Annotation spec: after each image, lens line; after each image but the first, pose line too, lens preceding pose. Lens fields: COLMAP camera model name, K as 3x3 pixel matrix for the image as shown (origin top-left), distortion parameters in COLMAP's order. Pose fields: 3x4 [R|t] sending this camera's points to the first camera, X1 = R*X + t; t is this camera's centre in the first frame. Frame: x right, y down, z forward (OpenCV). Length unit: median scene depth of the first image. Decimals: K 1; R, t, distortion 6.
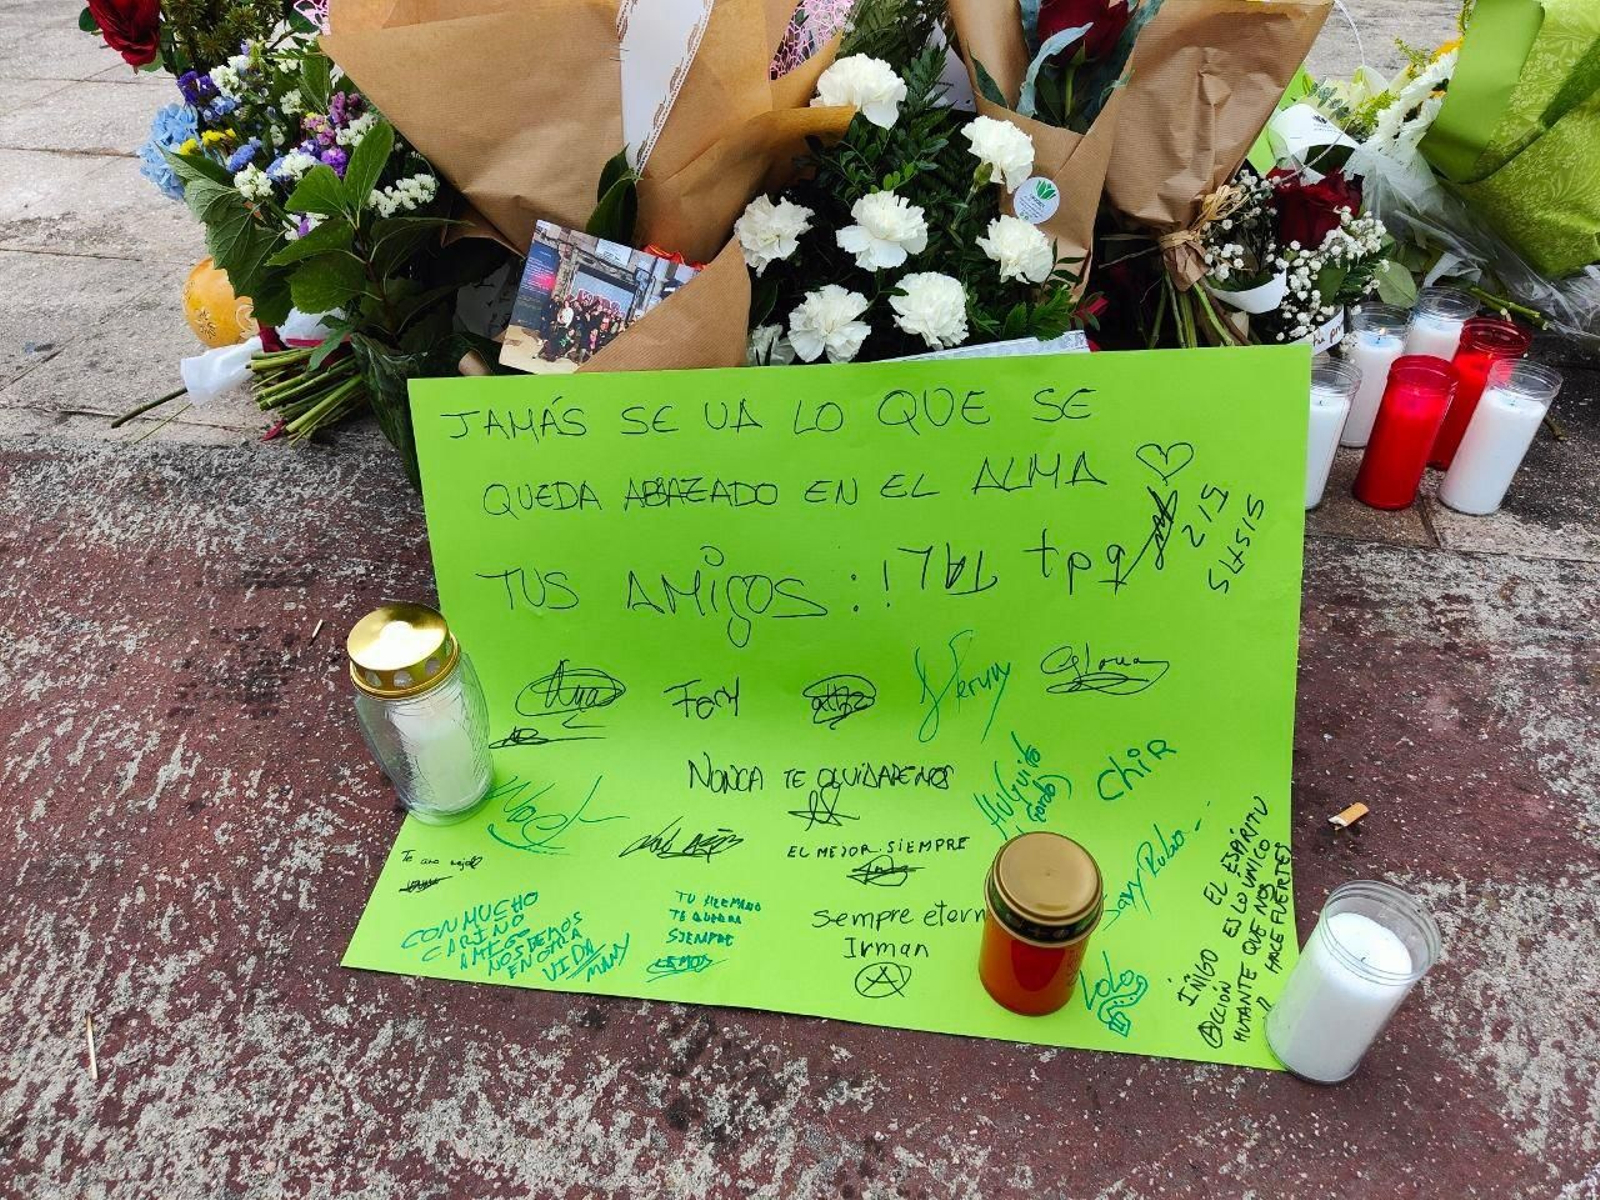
lens RADIAL K [[1092.9, 0, 797.4], [0, 1092.9, 619.8], [0, 0, 1]] dist [0.039682, -0.047122]
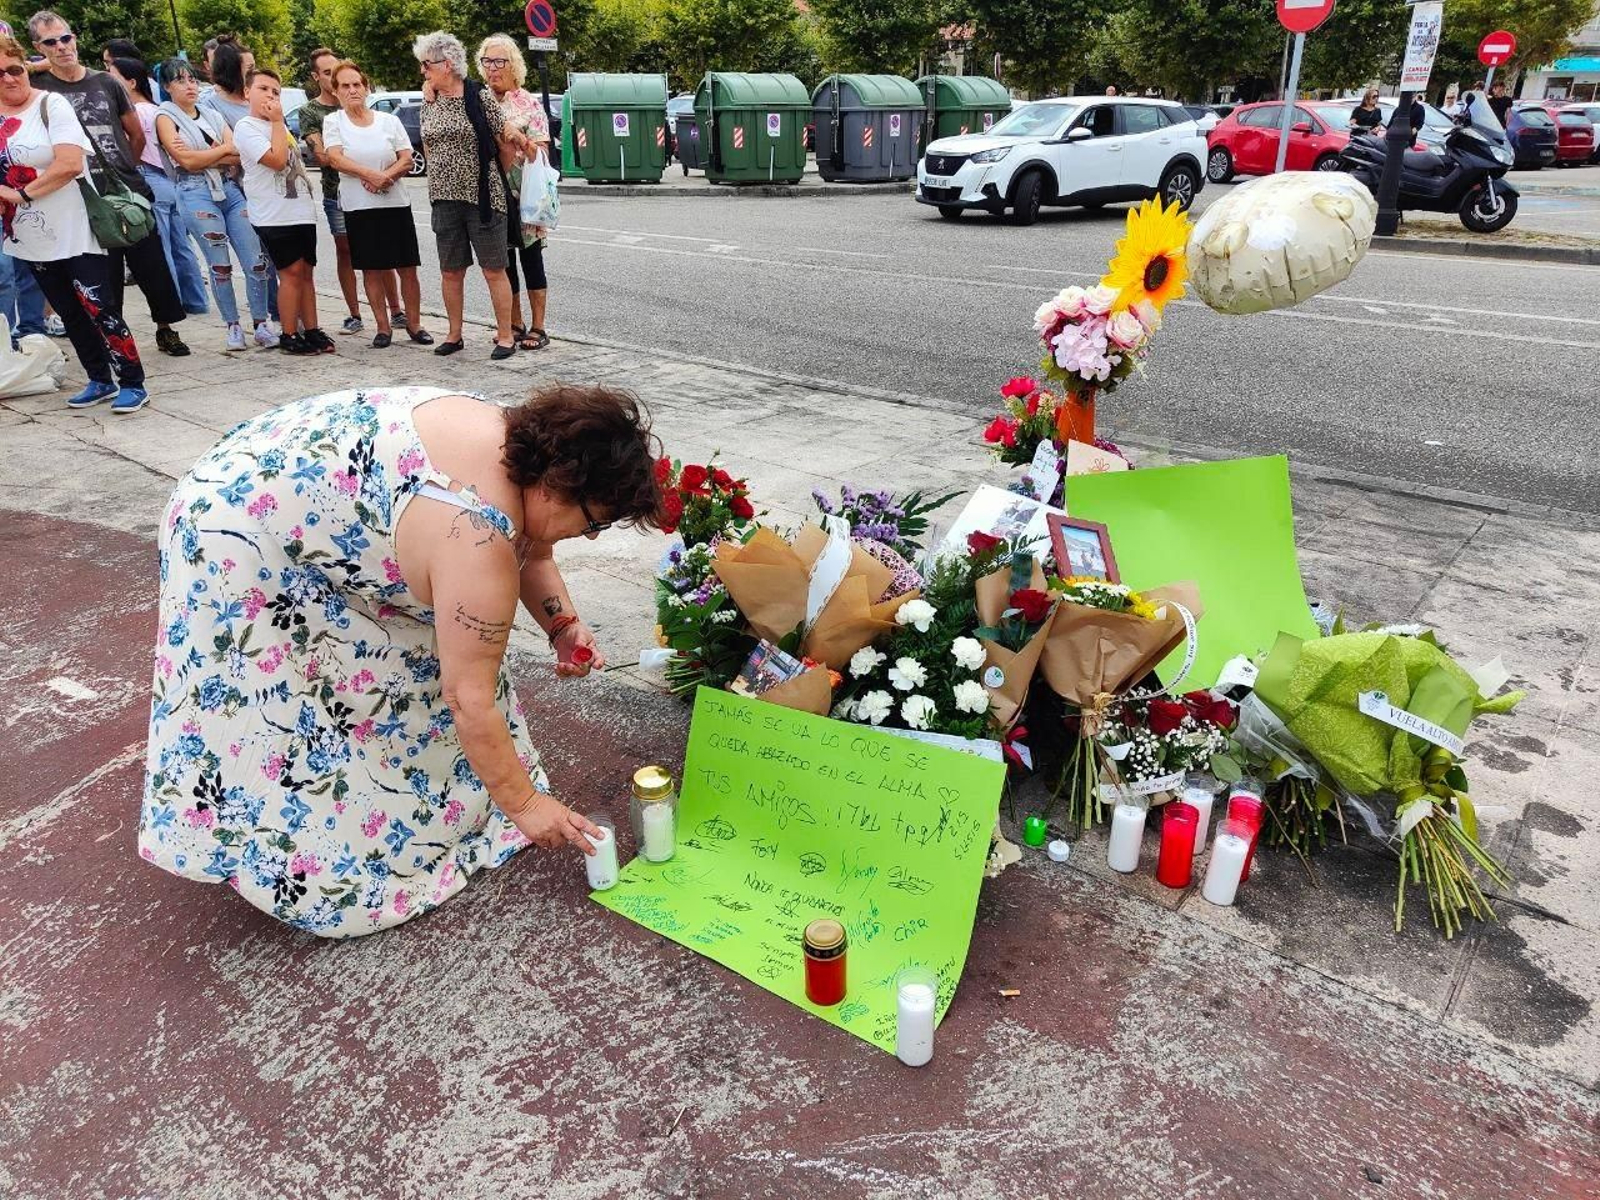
lens RADIAL K [[1092.9, 0, 797.4], [0, 1092.9, 619.8], [0, 0, 1]] dist [0.039682, -0.047122]
pose [[0.884766, 0.217337, -0.412254, 0.820509], [-0.326937, 0.919861, -0.216719, 0.107387], [0.332115, 0.326527, 0.884918, -1.148377]]
